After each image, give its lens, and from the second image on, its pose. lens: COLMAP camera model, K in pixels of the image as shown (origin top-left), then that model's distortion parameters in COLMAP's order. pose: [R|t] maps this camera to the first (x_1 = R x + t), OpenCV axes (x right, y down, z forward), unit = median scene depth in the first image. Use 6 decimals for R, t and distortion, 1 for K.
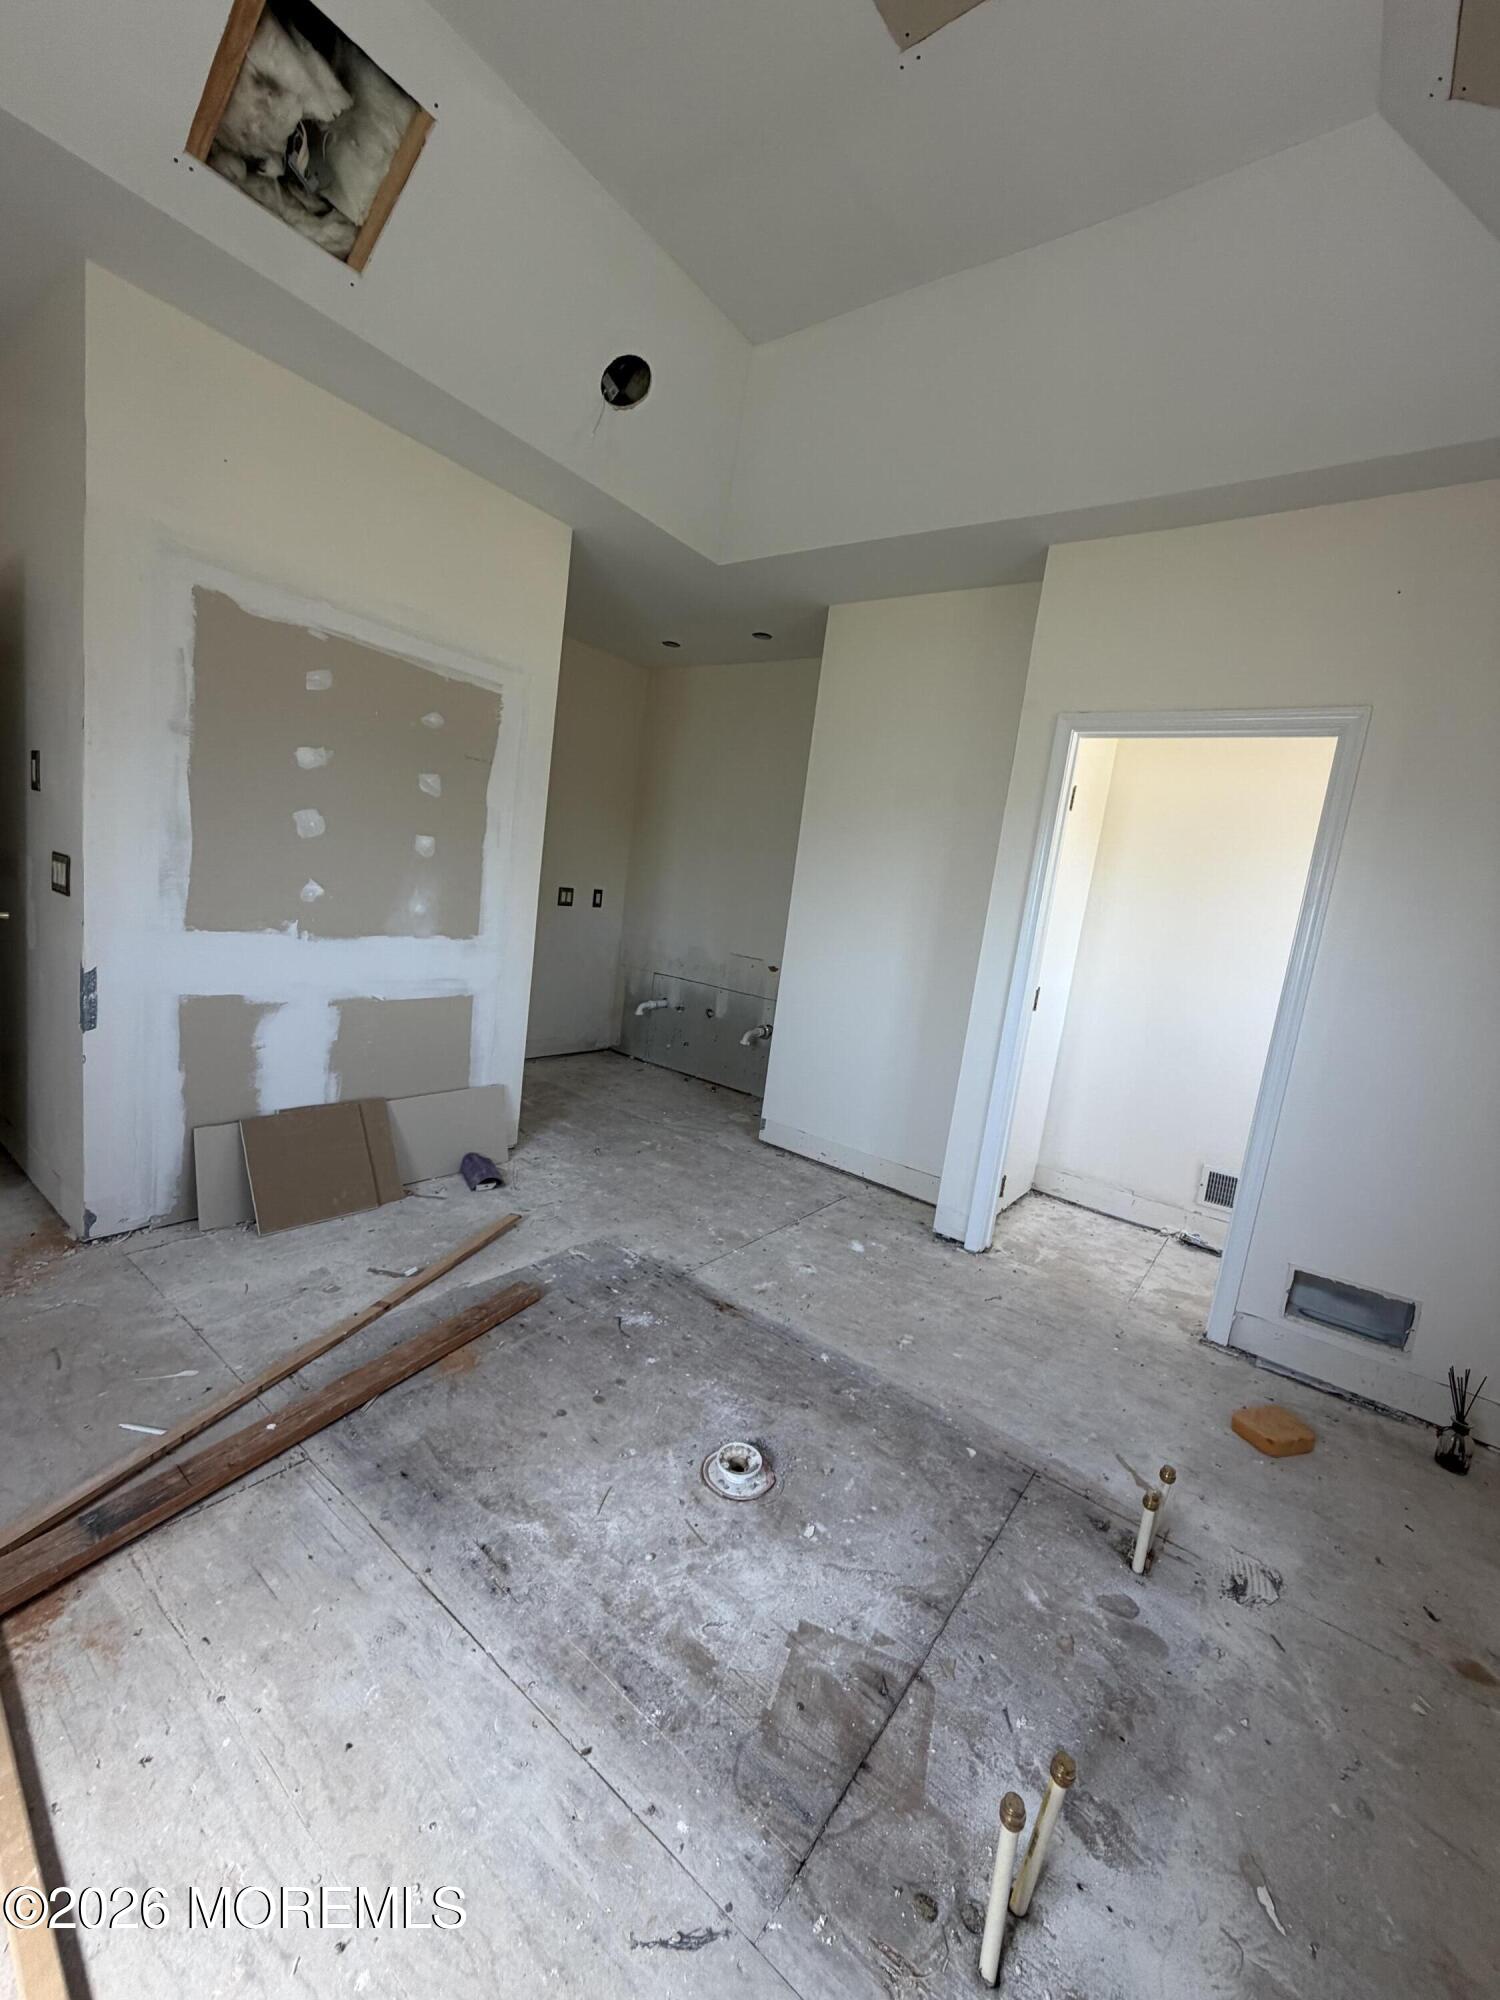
lens RADIAL K [[796.2, 0, 752.1], [0, 796.2, 999.9], [0, 0, 1]] dist [0.000447, 0.000057]
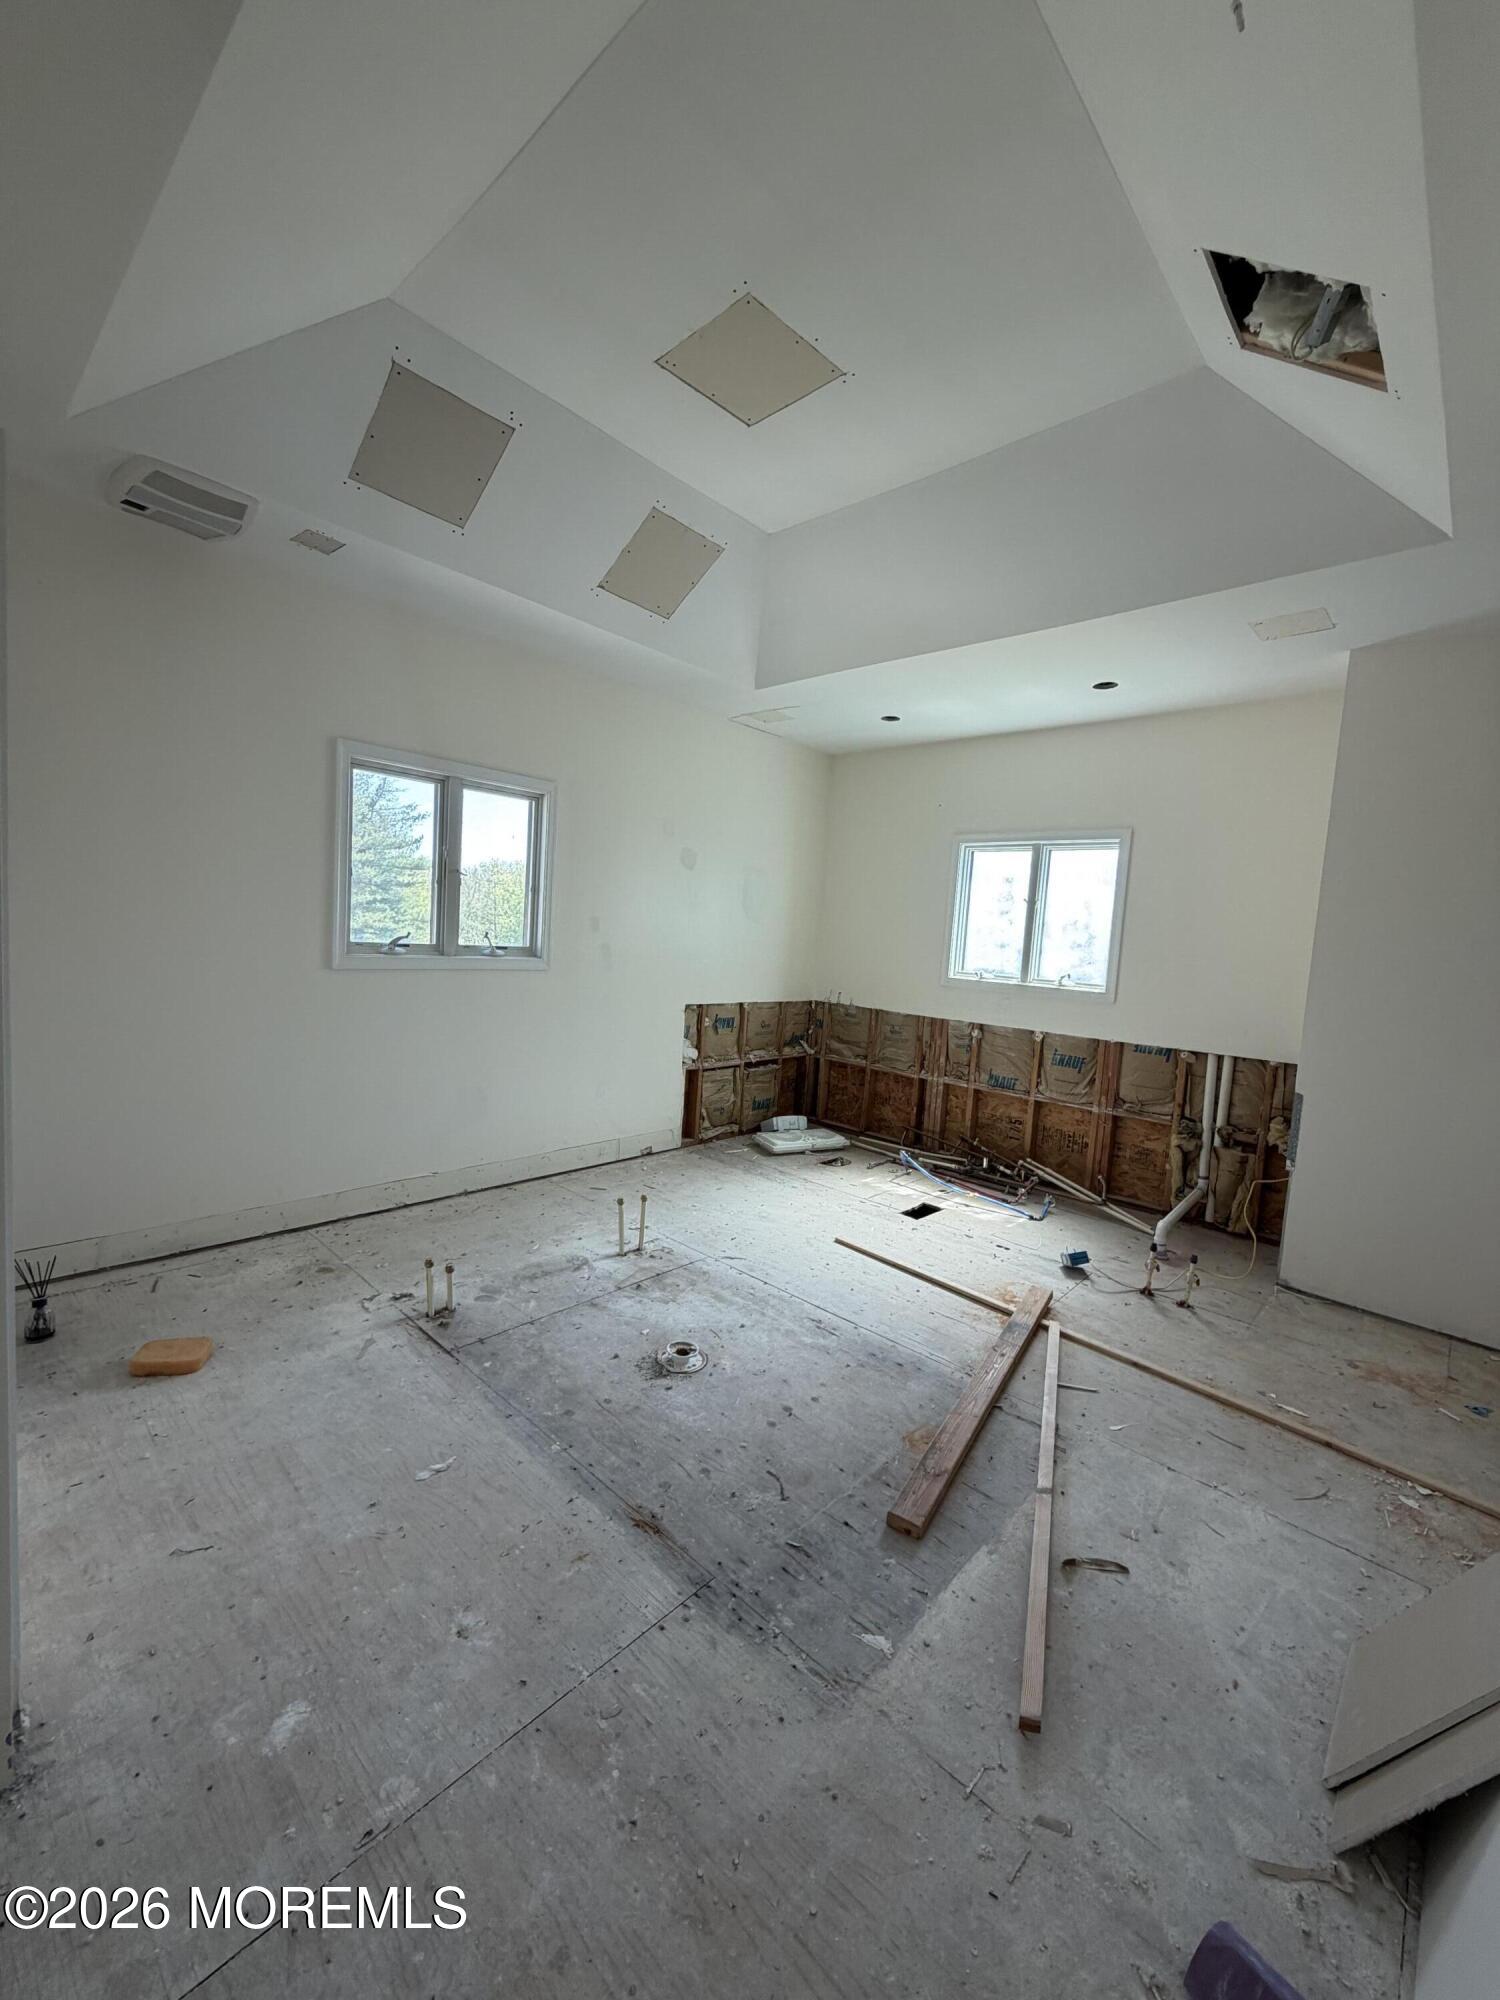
lens RADIAL K [[796.2, 0, 748.7], [0, 796.2, 999.0], [0, 0, 1]] dist [0.000447, 0.000057]
pose [[-0.976566, -0.196839, 0.087023, -0.116254], [-0.171427, 0.955907, 0.238443, -0.336239], [-0.130121, 0.217937, -0.967250, 1.954792]]
